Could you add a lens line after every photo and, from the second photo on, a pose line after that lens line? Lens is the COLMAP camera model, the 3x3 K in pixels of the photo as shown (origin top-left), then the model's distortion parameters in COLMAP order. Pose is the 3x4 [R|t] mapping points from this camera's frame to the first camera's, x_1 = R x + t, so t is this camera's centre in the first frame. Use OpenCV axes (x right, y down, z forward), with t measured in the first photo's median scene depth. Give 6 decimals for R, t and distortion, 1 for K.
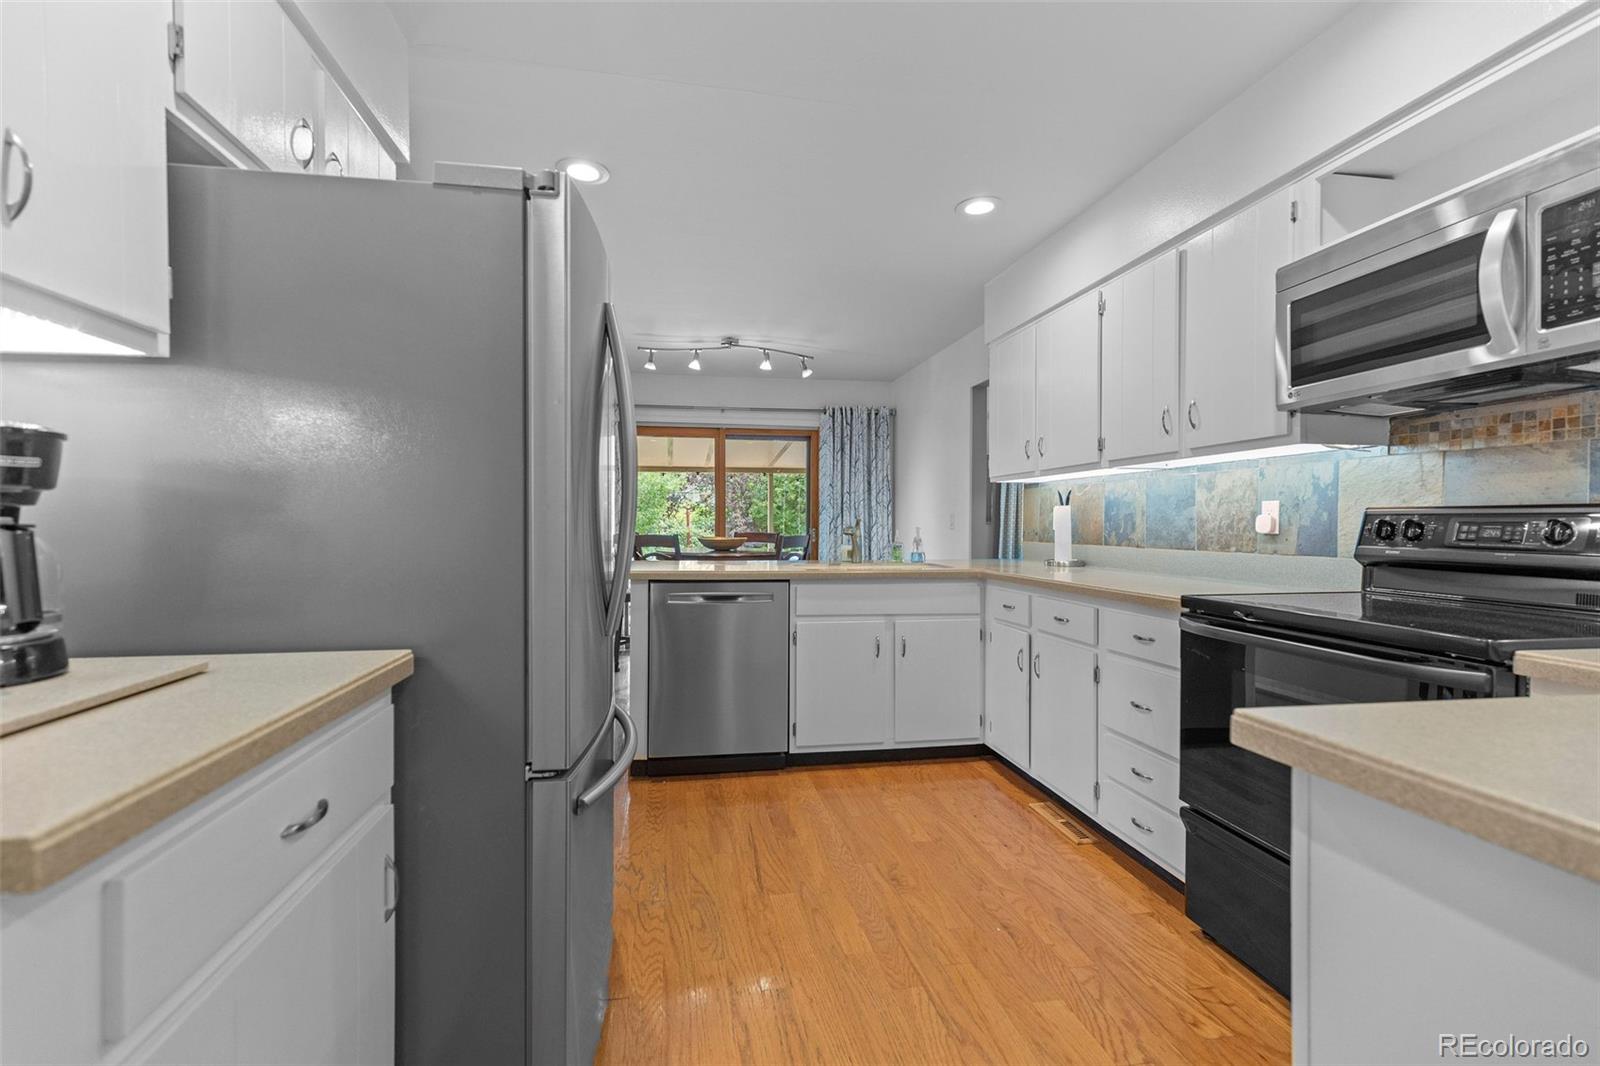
lens RADIAL K [[713.8, 0, 798.1], [0, 713.8, 524.1], [0, 0, 1]] dist [0.004051, -0.000318]
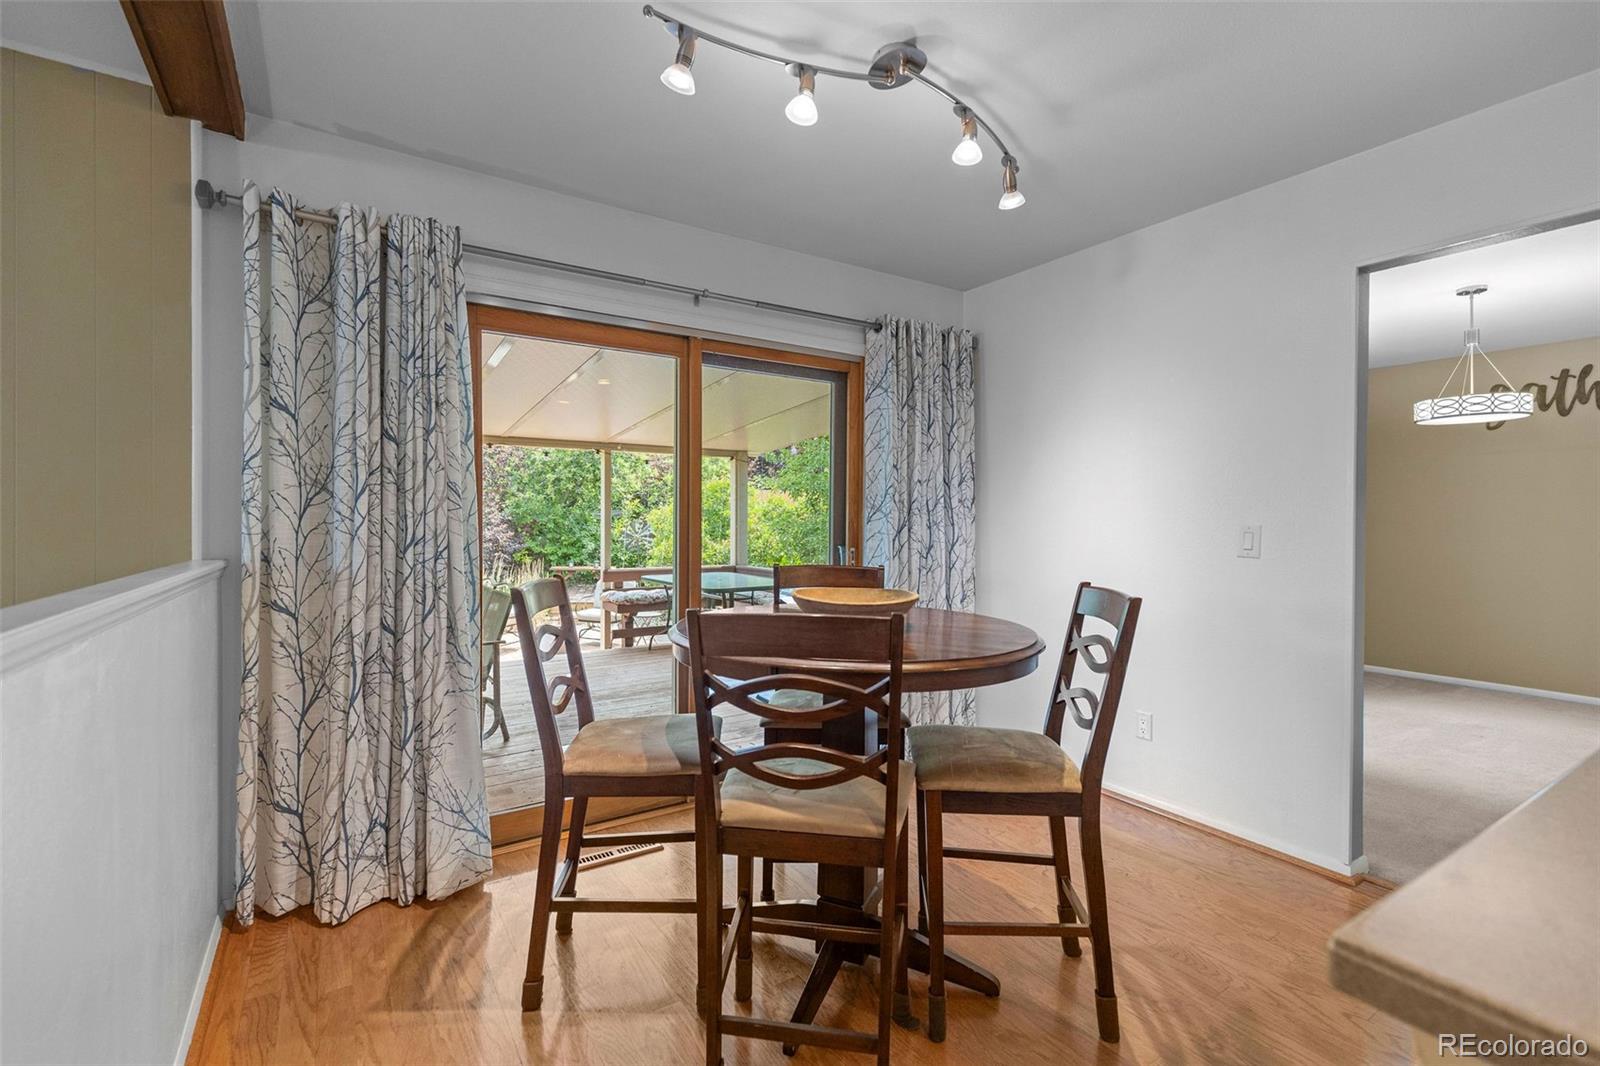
lens RADIAL K [[716.0, 0, 798.6], [0, 716.0, 510.1], [0, 0, 1]] dist [0.005339, 0.000225]
pose [[0.920473, 0.005766, 0.390764, -0.478186], [-0.002340, 0.999955, -0.009243, -0.035869], [-0.390799, 0.007593, 0.920445, 1.143937]]
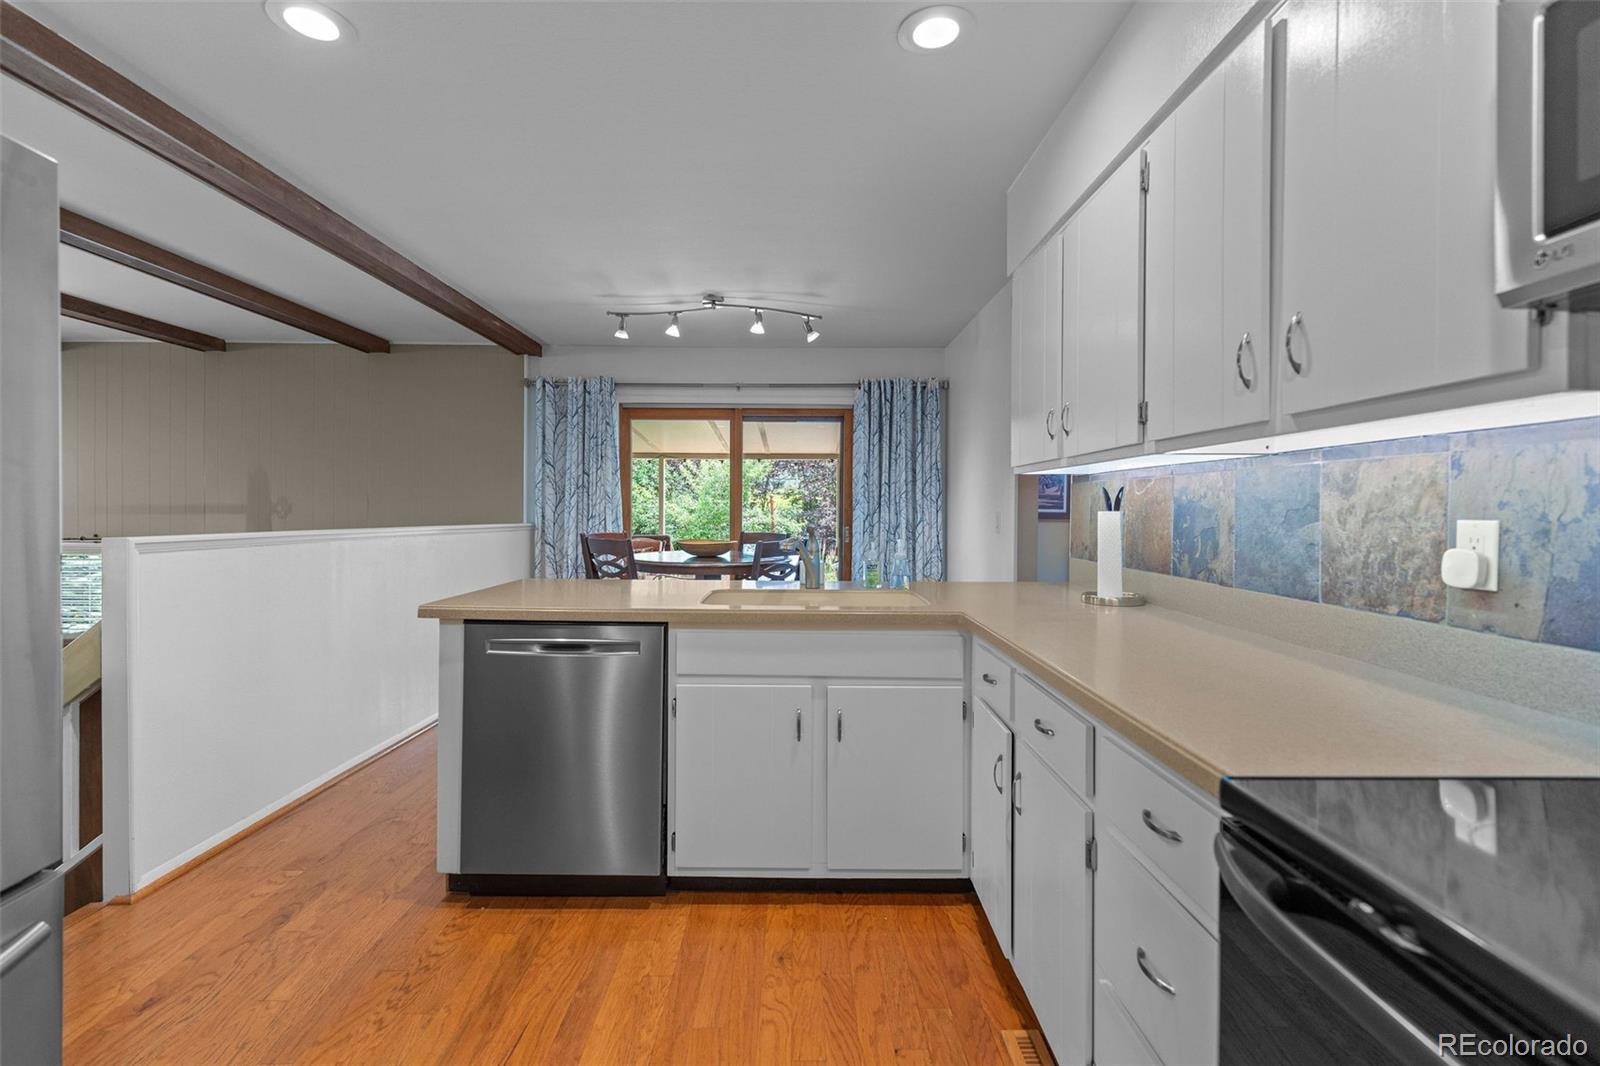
lens RADIAL K [[716.0, 0, 798.6], [0, 716.0, 510.1], [0, 0, 1]] dist [0.005339, 0.000225]
pose [[0.985353, 0.002705, -0.170505, 0.235422], [-0.002372, 0.999995, 0.002158, -0.031649], [0.170510, -0.001722, 0.985354, 0.357249]]
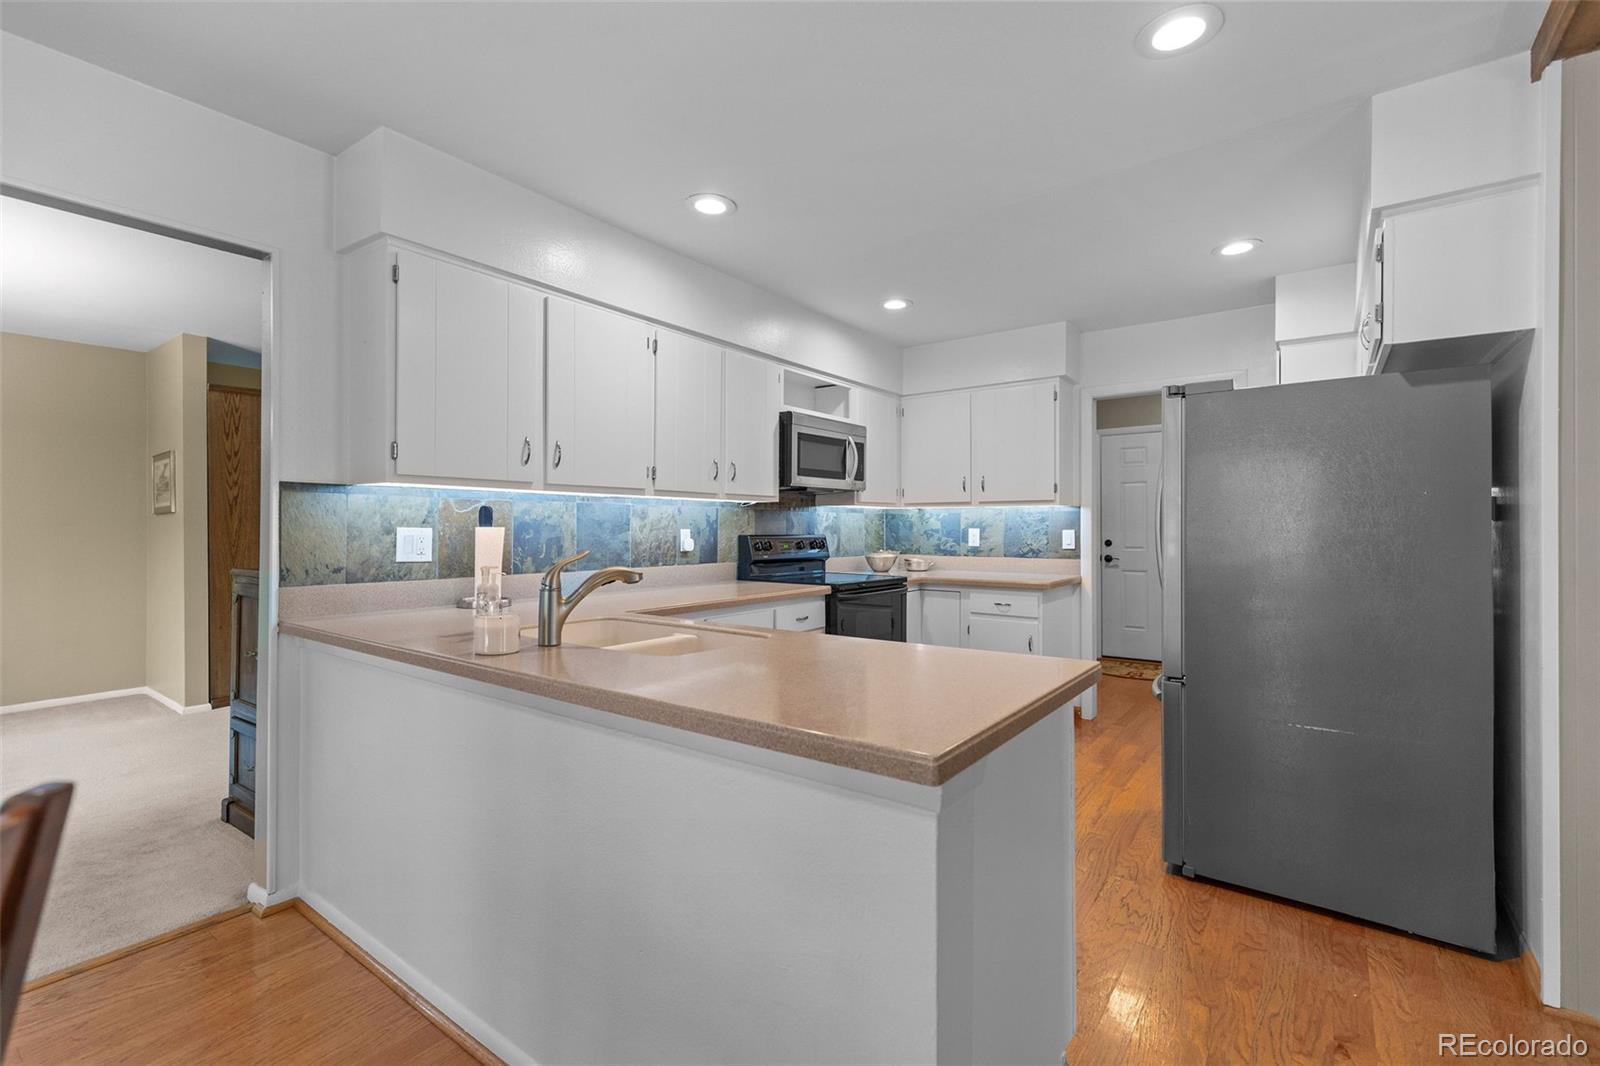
lens RADIAL K [[713.8, 0, 798.1], [0, 713.8, 524.1], [0, 0, 1]] dist [0.004051, -0.000318]
pose [[-0.686796, -0.000618, 0.726850, -0.472277], [-0.003726, 0.999989, -0.002670, -0.032282], [-0.726841, -0.004542, -0.686791, 1.492672]]
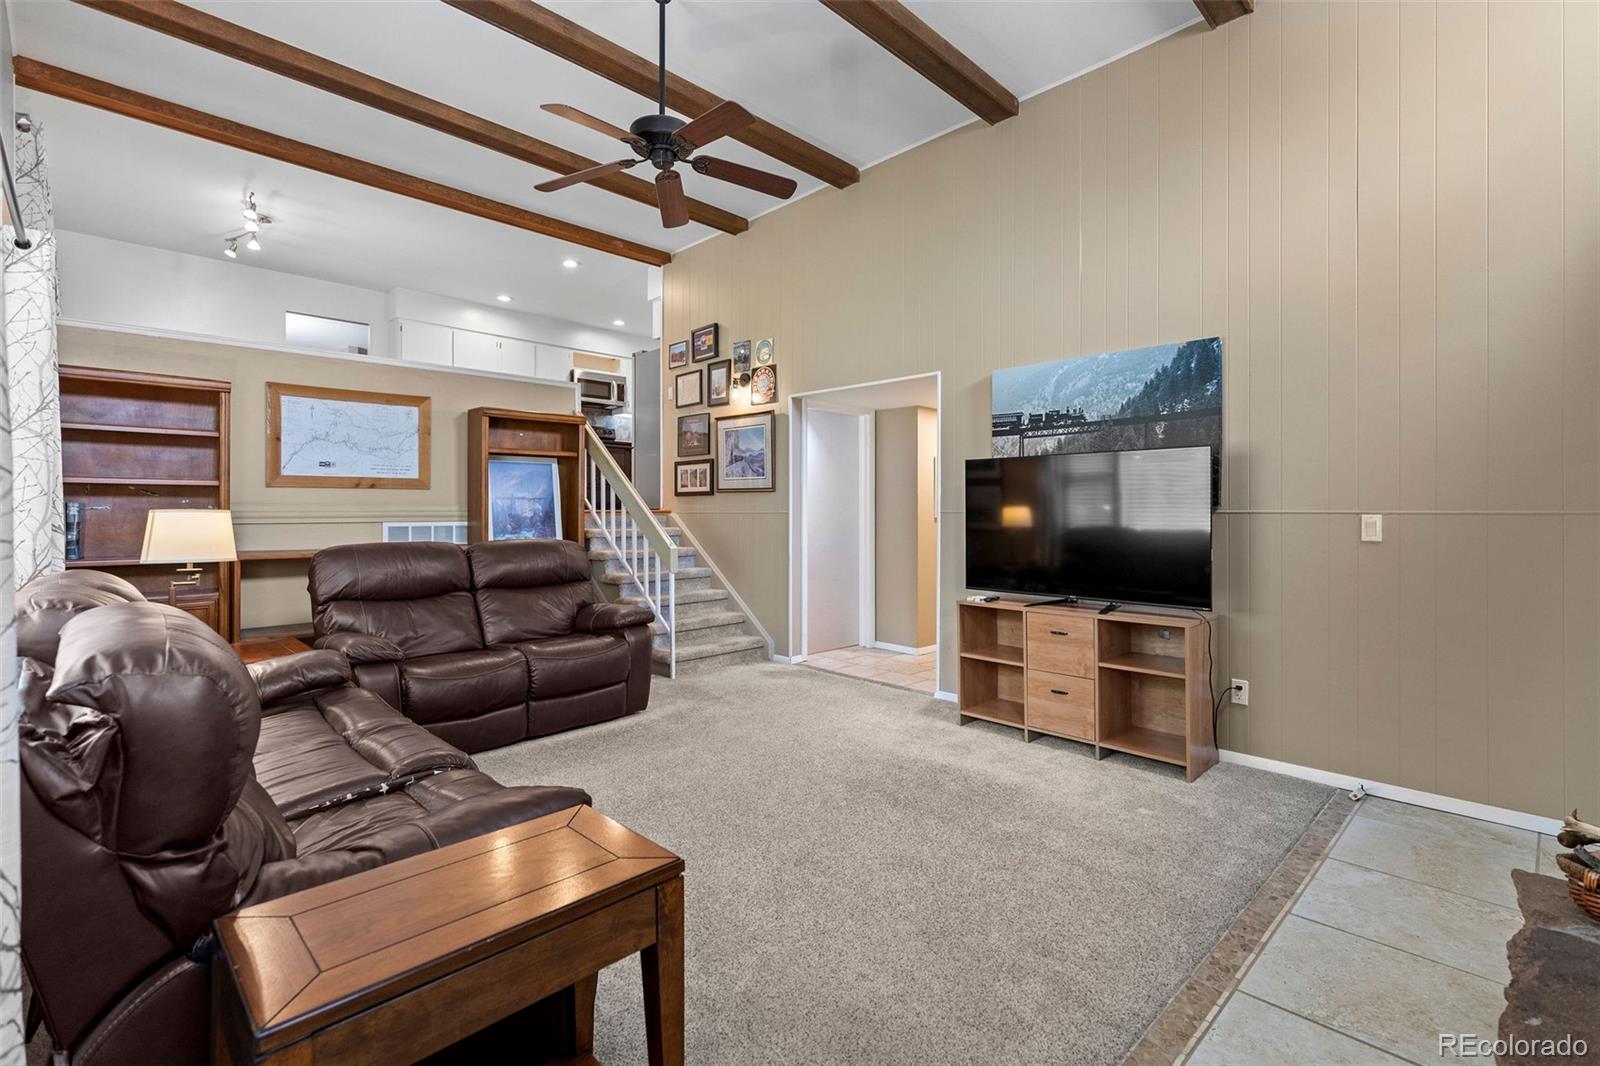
lens RADIAL K [[721.5, 0, 796.2], [0, 721.5, 504.4], [0, 0, 1]] dist [-0.001593, -0.000251]
pose [[-0.569534, 0.008771, 0.821921, -2.542076], [-0.001103, 0.999934, -0.011435, 0.361210], [-0.821967, -0.007420, -0.569487, 1.592974]]
